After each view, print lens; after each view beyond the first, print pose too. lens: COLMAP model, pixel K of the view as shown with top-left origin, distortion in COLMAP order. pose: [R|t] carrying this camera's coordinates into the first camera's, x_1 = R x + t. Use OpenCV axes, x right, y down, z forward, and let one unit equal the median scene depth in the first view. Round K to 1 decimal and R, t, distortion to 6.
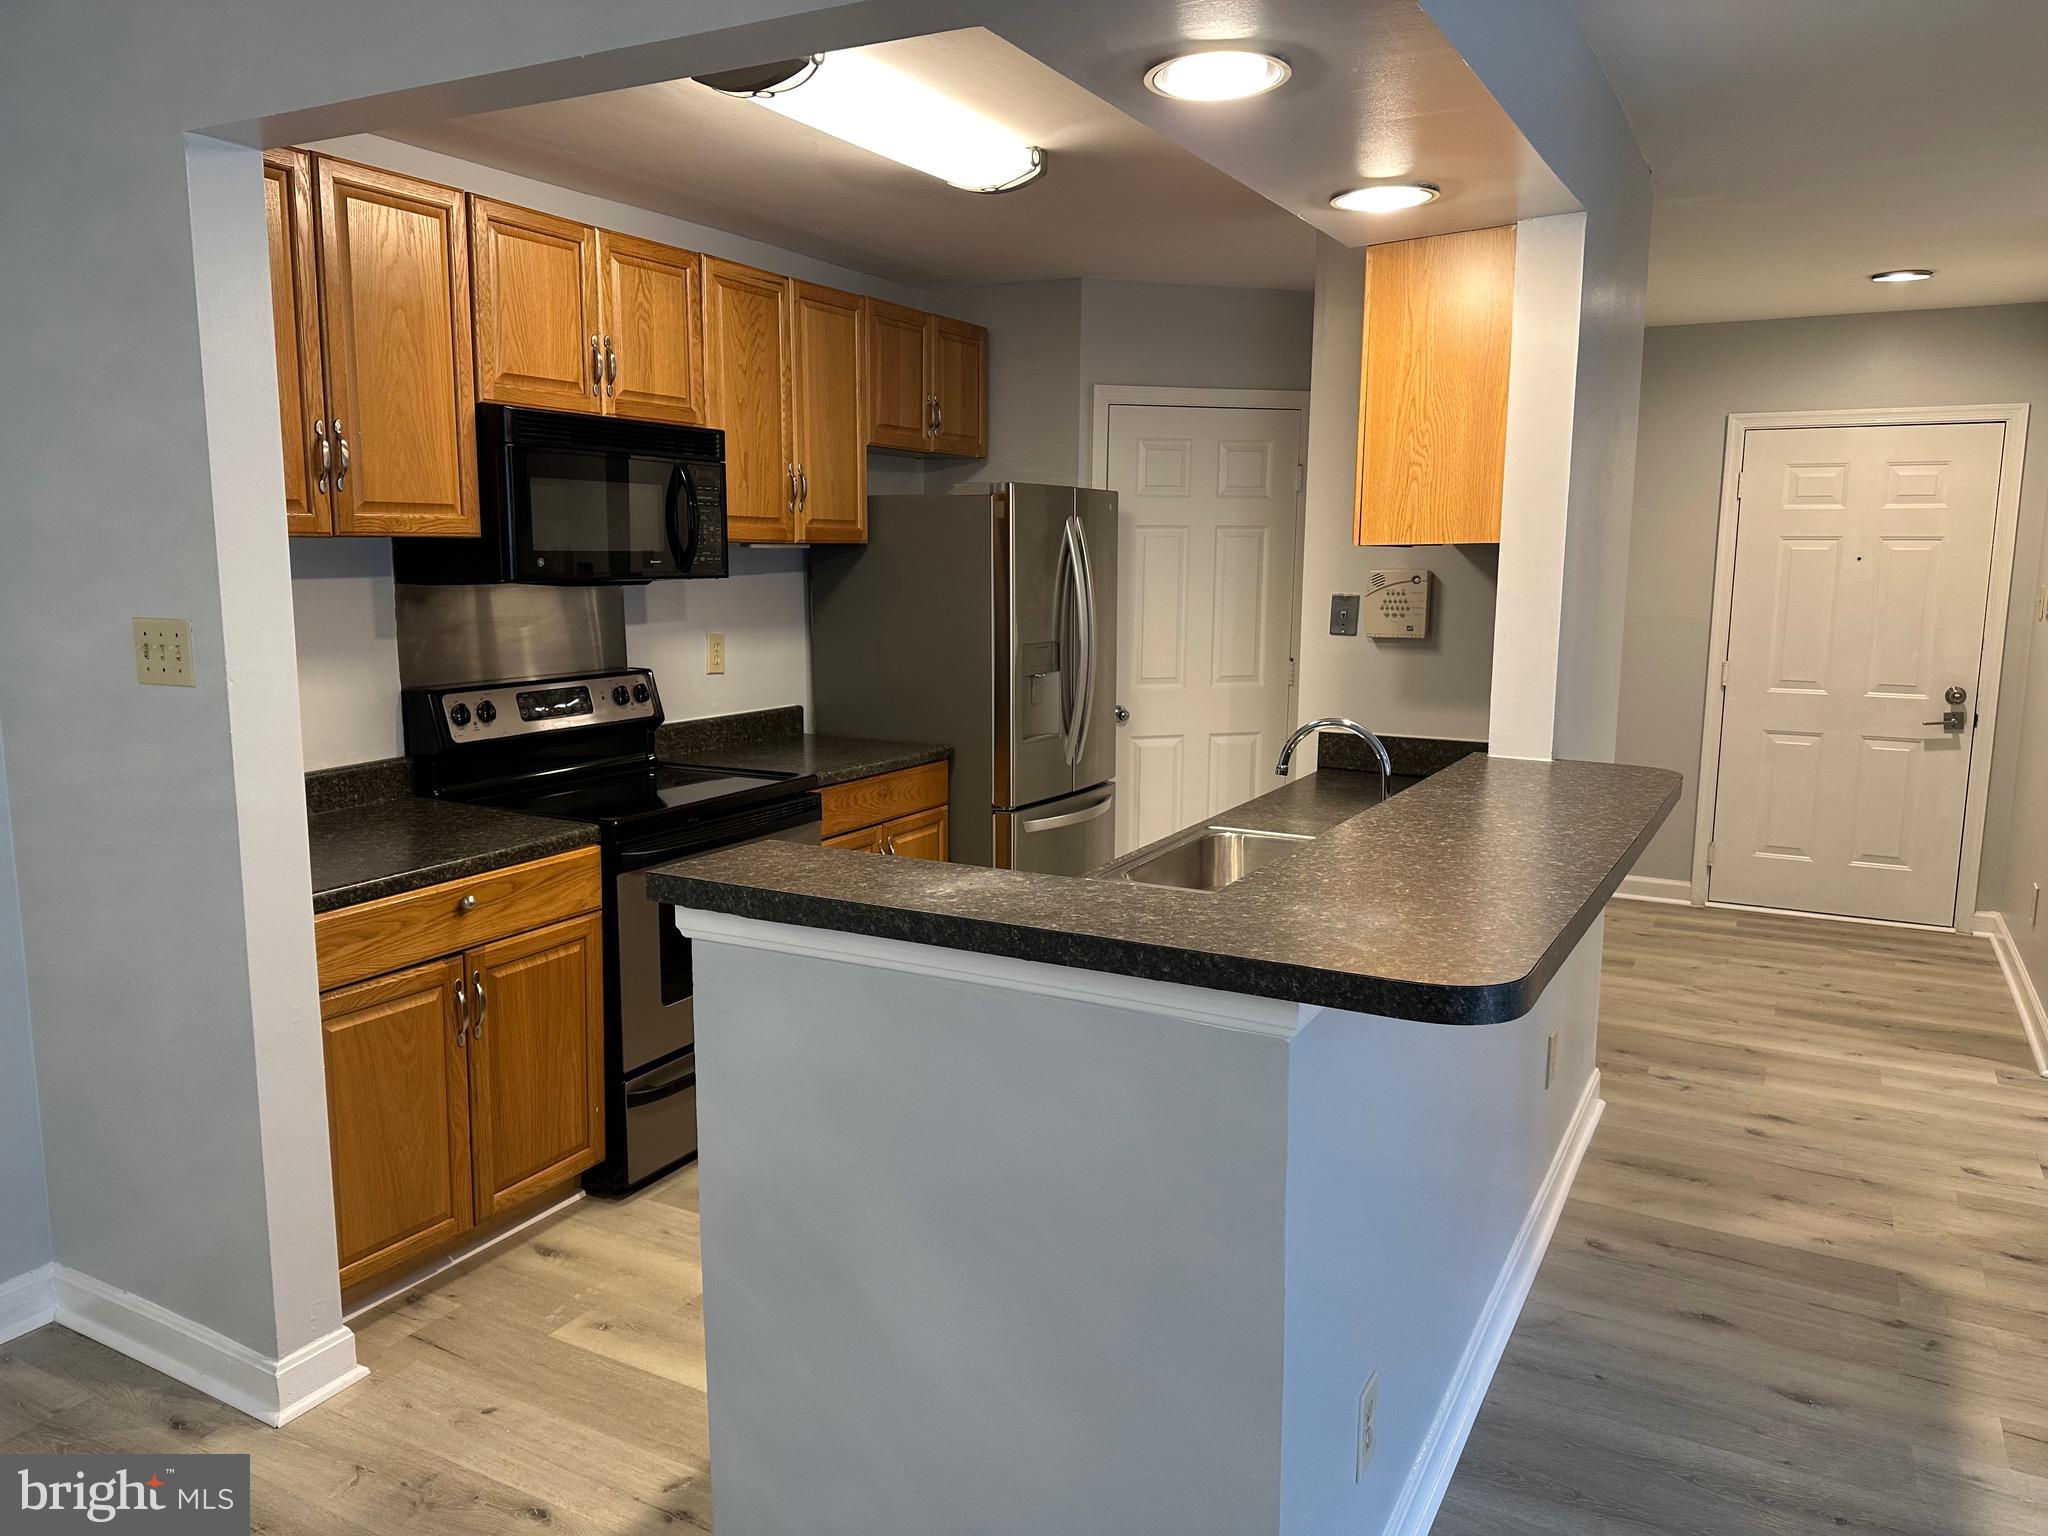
lens RADIAL K [[1441.5, 0, 1045.2], [0, 1441.5, 776.5], [0, 0, 1]] dist [0.074445, -0.089969]
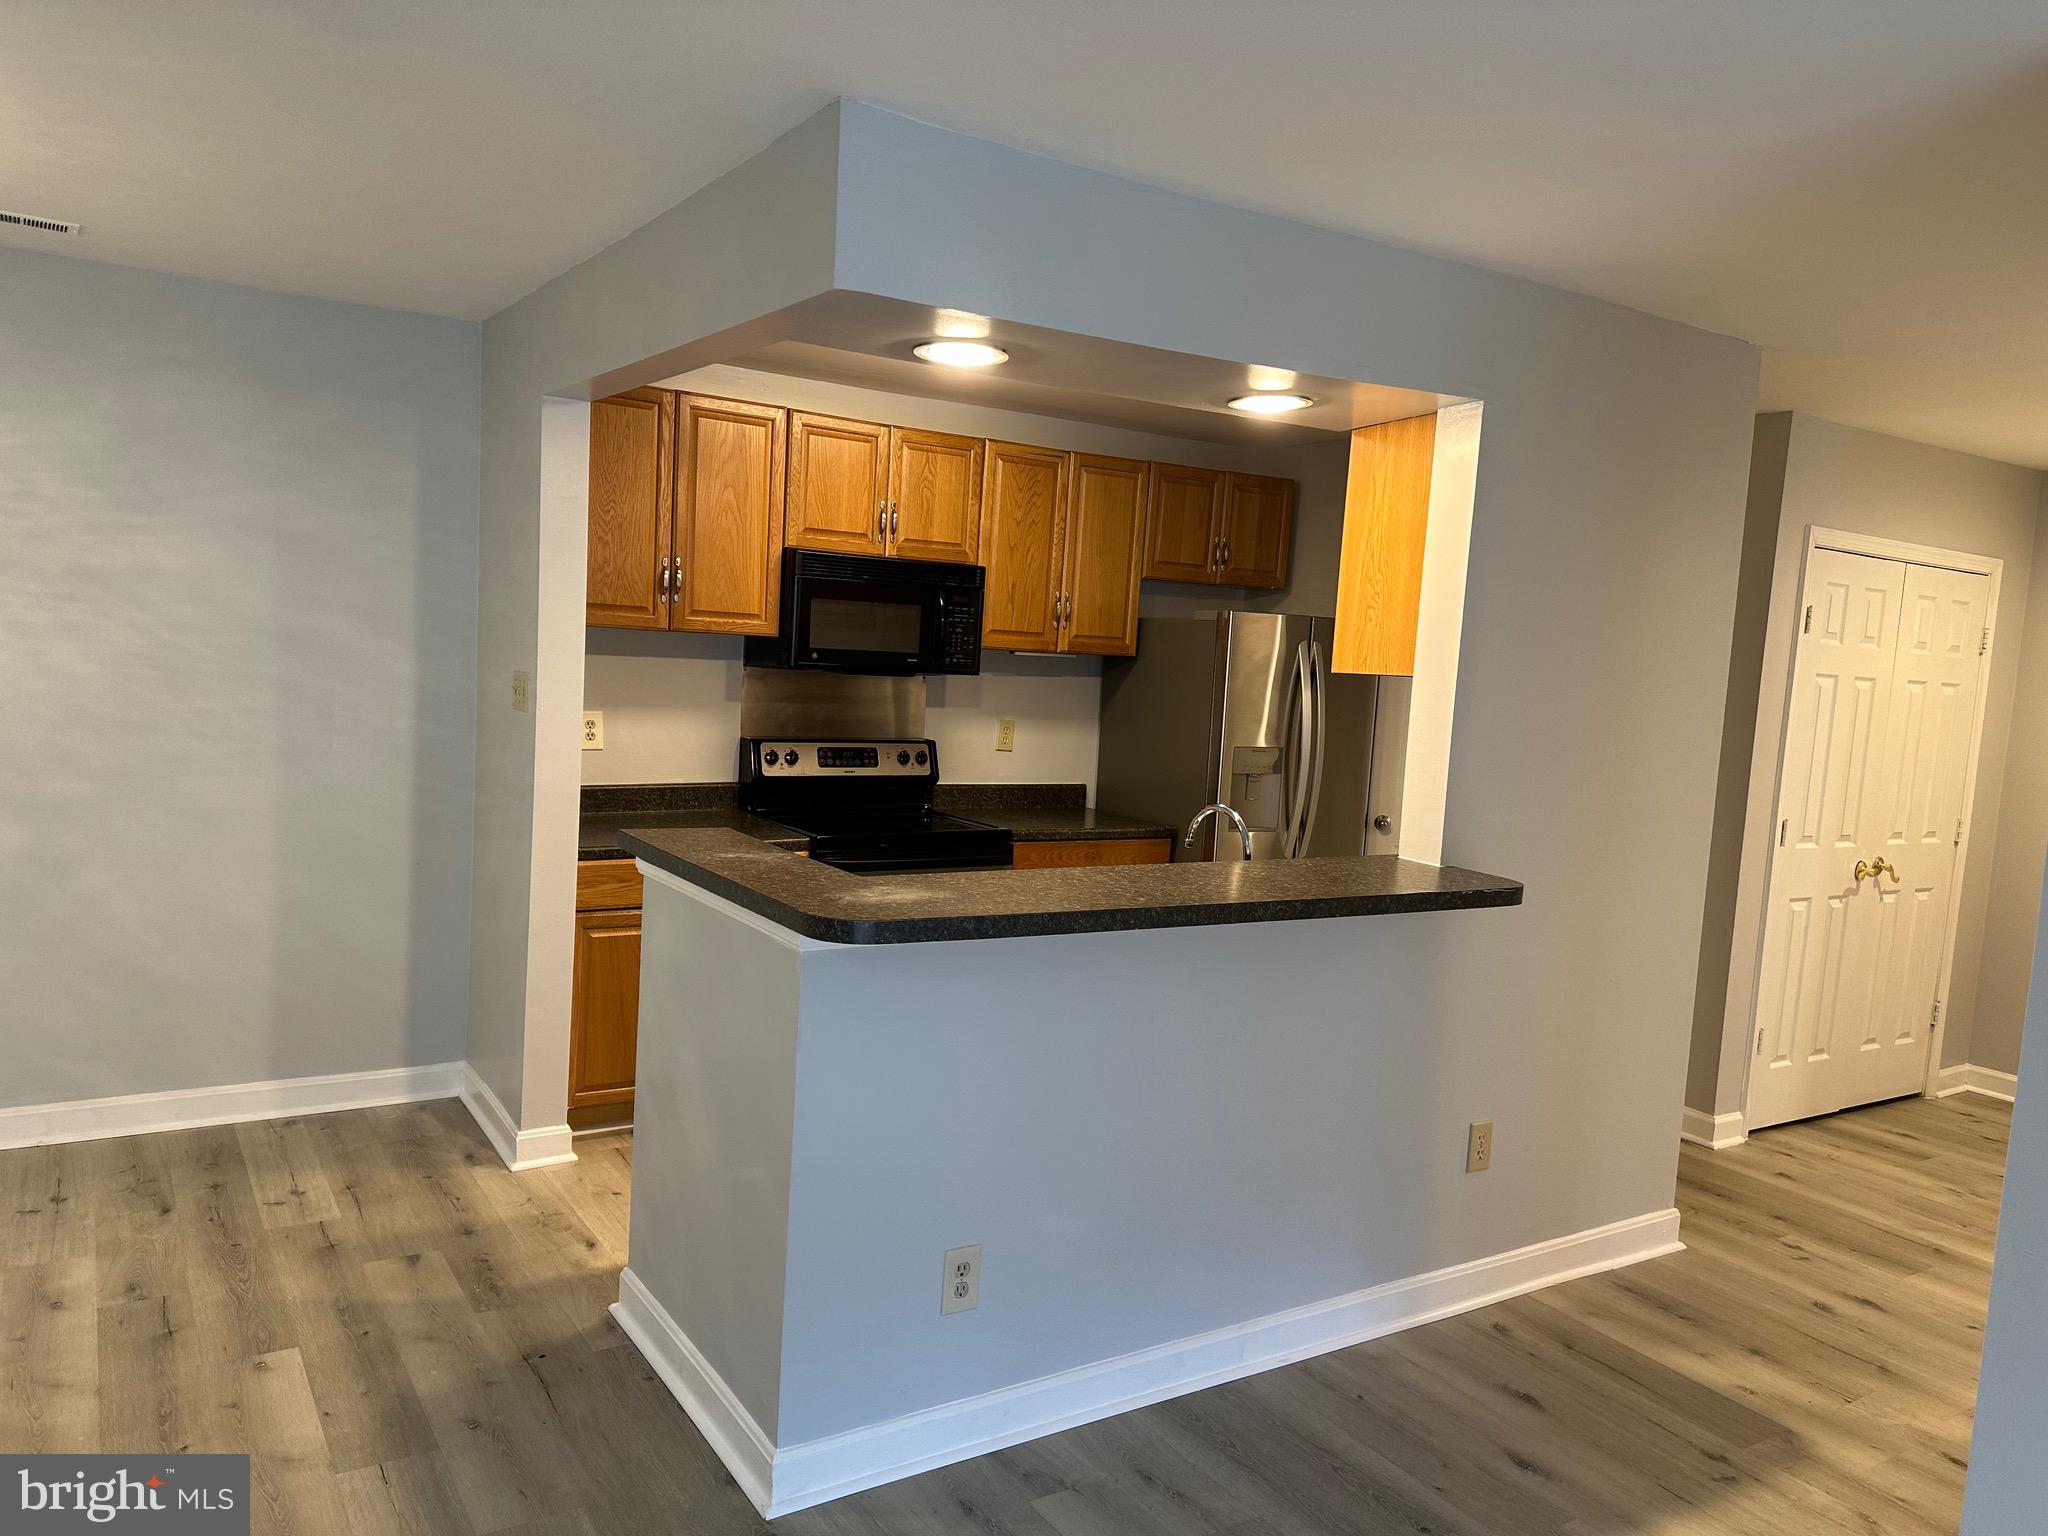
lens RADIAL K [[1441.5, 0, 1024.9], [0, 1441.5, 773.9], [0, 0, 1]] dist [0.074445, -0.089969]
pose [[0.877114, 0.090932, -0.471595, 0.417744], [-0.128614, 0.990522, -0.048217, 0.008898], [0.462741, 0.102946, 0.880496, -0.120888]]
